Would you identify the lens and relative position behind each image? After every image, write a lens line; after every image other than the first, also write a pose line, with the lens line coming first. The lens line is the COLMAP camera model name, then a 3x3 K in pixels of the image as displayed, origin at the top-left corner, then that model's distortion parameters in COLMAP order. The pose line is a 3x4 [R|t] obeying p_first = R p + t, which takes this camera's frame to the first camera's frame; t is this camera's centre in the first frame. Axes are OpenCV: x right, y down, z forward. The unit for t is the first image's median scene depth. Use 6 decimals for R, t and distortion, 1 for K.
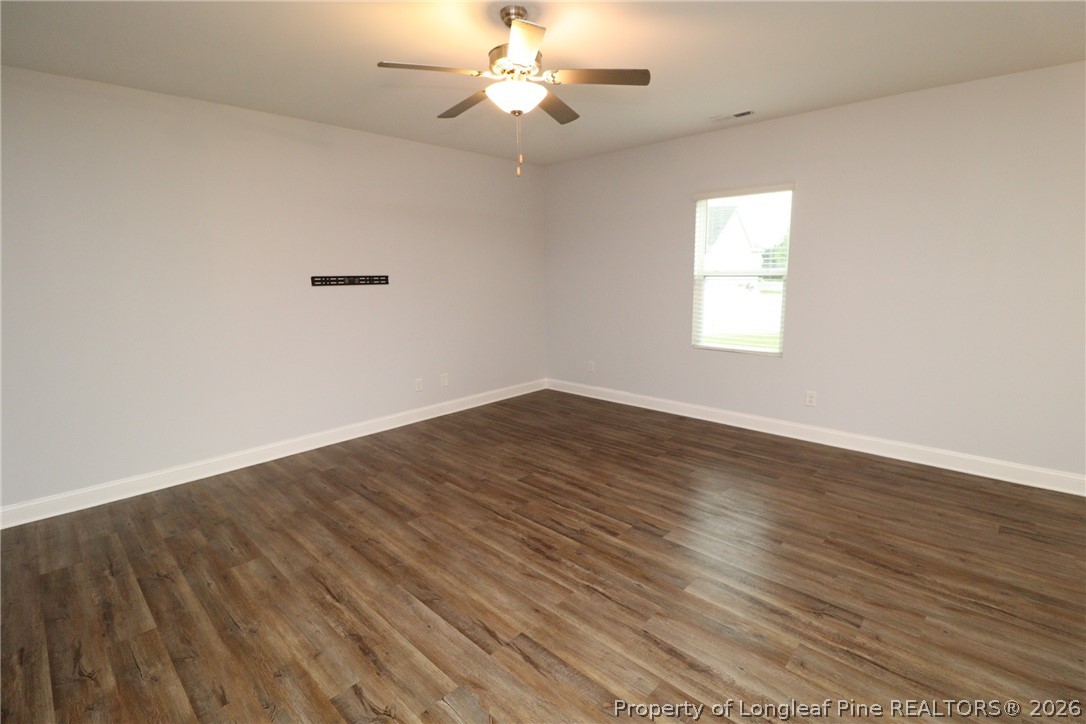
lens RADIAL K [[503.2, 0, 547.4], [0, 503.2, 364.4], [0, 0, 1]] dist [-0.000665, -0.011631]
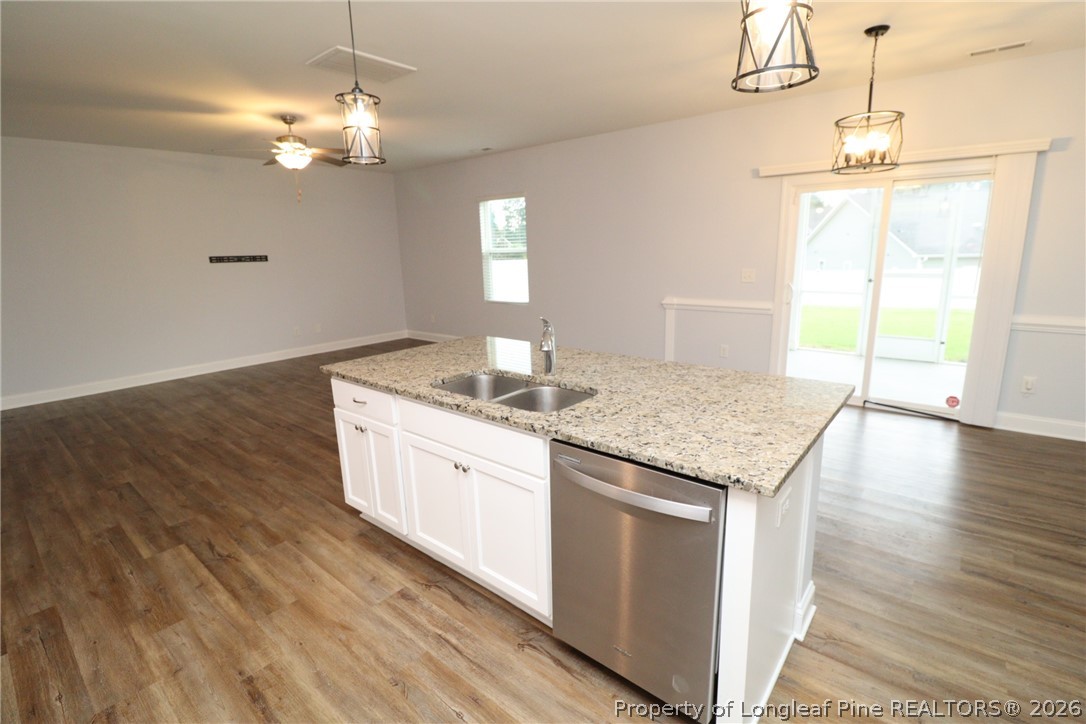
lens RADIAL K [[501.9, 0, 573.8], [0, 501.9, 359.2], [0, 0, 1]] dist [-0.001333, -0.012839]
pose [[0.997298, -0.024031, 0.069426, 0.694995], [0.021622, 0.999145, 0.035245, 0.153005], [-0.070214, -0.033649, 0.996964, -0.834748]]
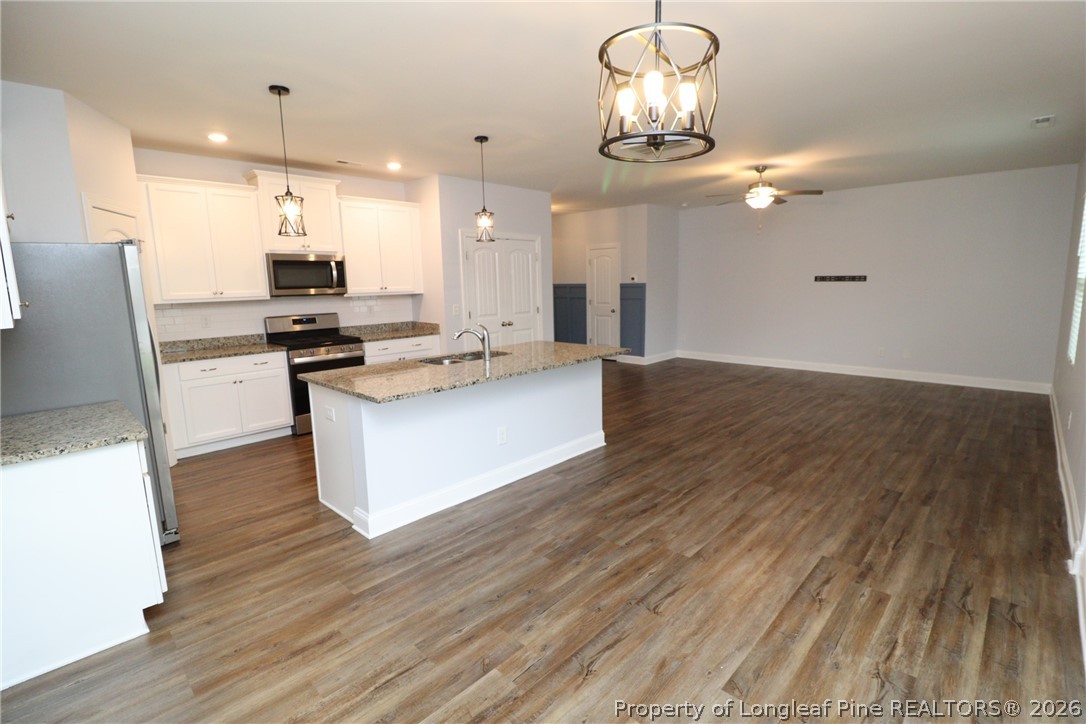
lens RADIAL K [[503.2, 0, 547.4], [0, 503.2, 364.4], [0, 0, 1]] dist [-0.000665, -0.011631]
pose [[-0.029412, 0.181281, -0.982991, 1.981523], [-0.164376, 0.969151, 0.183647, -0.049422], [0.985959, 0.166982, 0.001294, 0.112529]]
